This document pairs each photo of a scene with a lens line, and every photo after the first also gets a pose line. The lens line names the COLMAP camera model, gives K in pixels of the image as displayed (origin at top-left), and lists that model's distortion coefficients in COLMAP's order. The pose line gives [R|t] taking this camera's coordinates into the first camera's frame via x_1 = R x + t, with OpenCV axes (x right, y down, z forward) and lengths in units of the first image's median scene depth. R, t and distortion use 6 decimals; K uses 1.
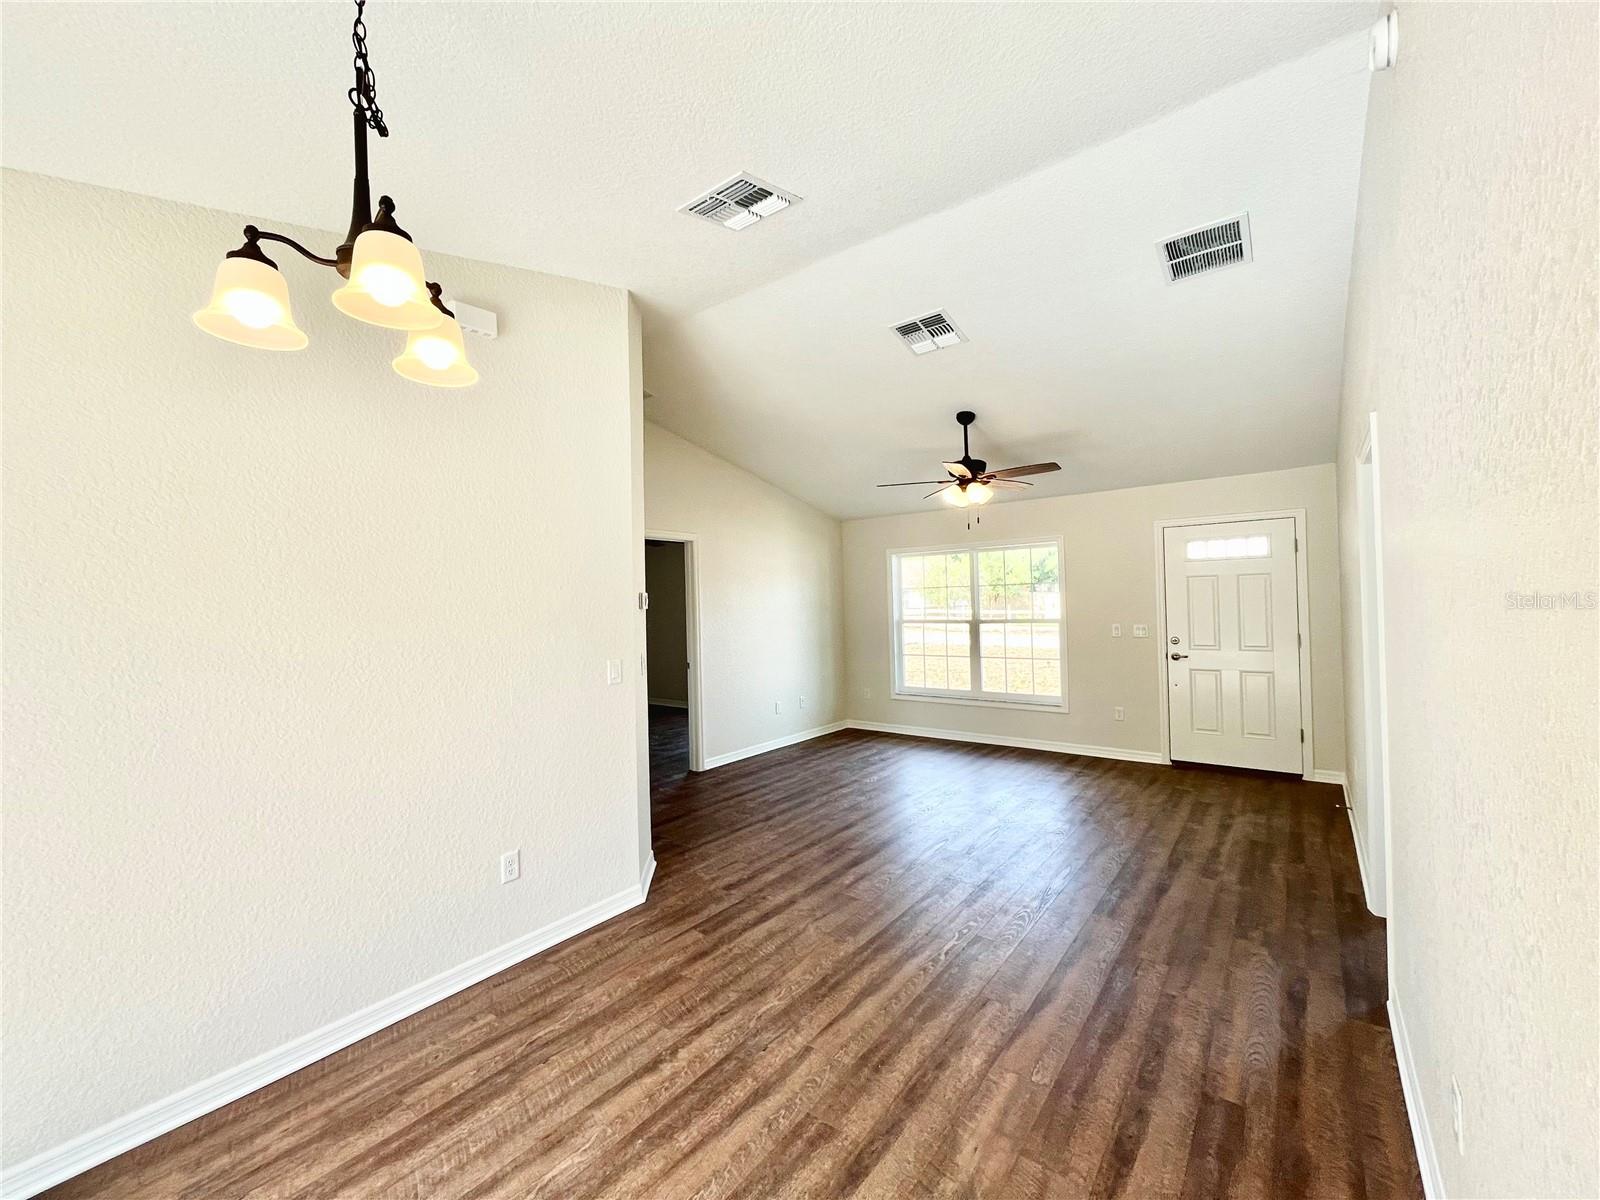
lens RADIAL K [[643.7, 0, 799.9], [0, 643.7, 598.6], [0, 0, 1]] dist [-0.002457, 0.000235]
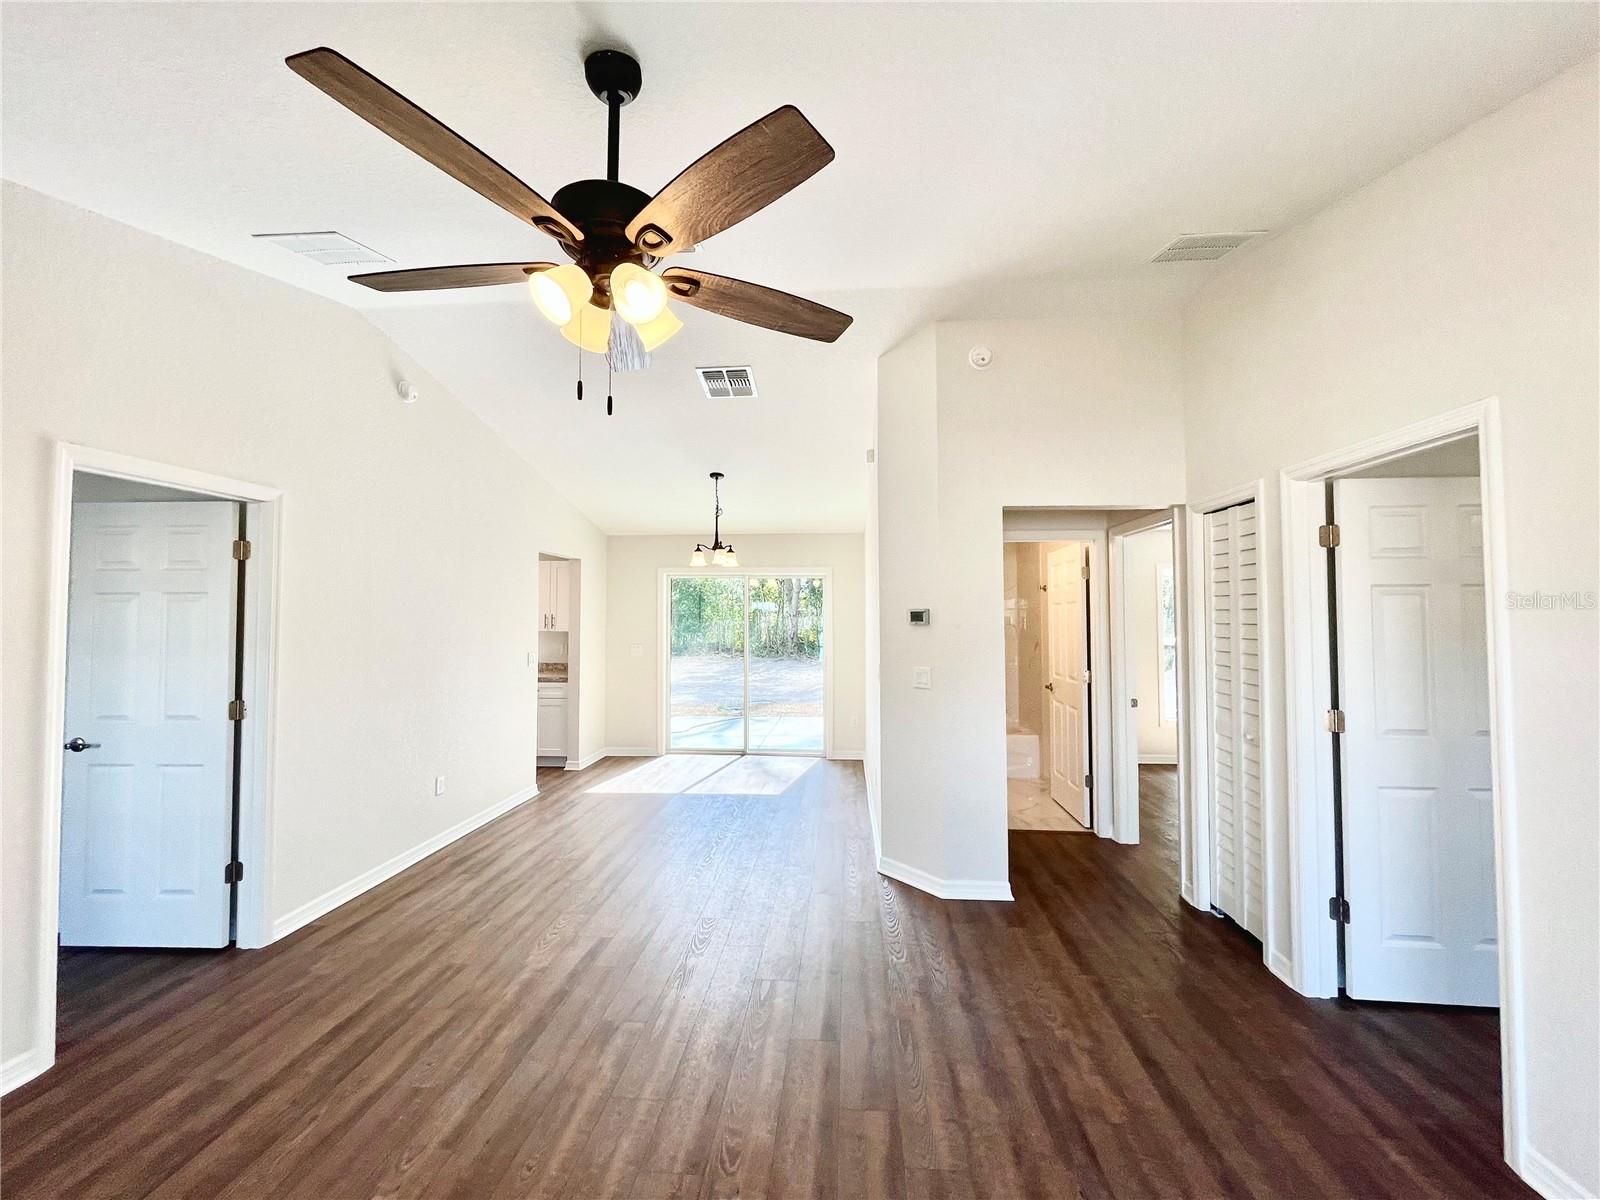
lens RADIAL K [[643.7, 0, 799.9], [0, 643.7, 598.6], [0, 0, 1]] dist [-0.002457, 0.000235]
pose [[-0.832305, 0.009972, -0.554228, 0.478074], [0.026296, 0.999423, -0.021509, -0.007766], [0.553693, -0.032476, -0.832087, 1.741515]]
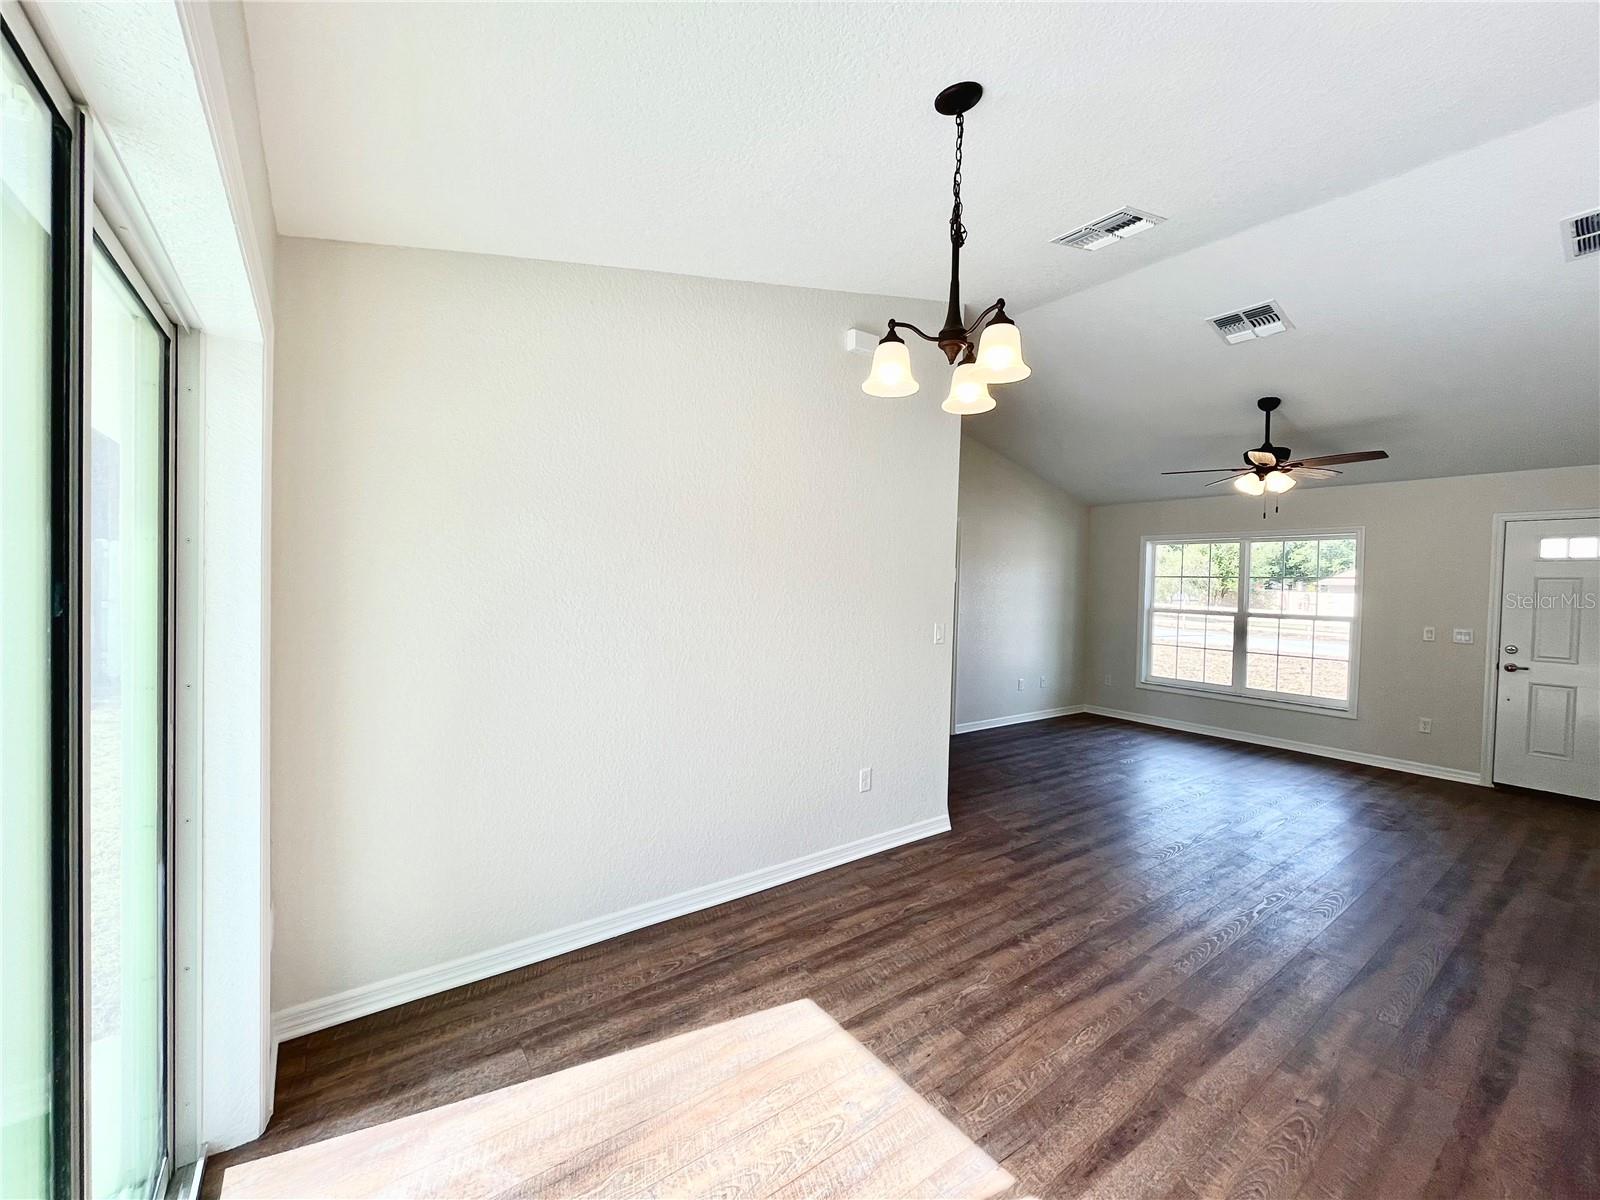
lens RADIAL K [[643.7, 0, 799.9], [0, 643.7, 598.6], [0, 0, 1]] dist [-0.002457, 0.000235]
pose [[0.960605, 0.056984, -0.272013, -0.190301], [-0.048679, 0.998122, 0.037188, 0.015752], [0.273621, -0.022482, 0.961575, -0.182484]]
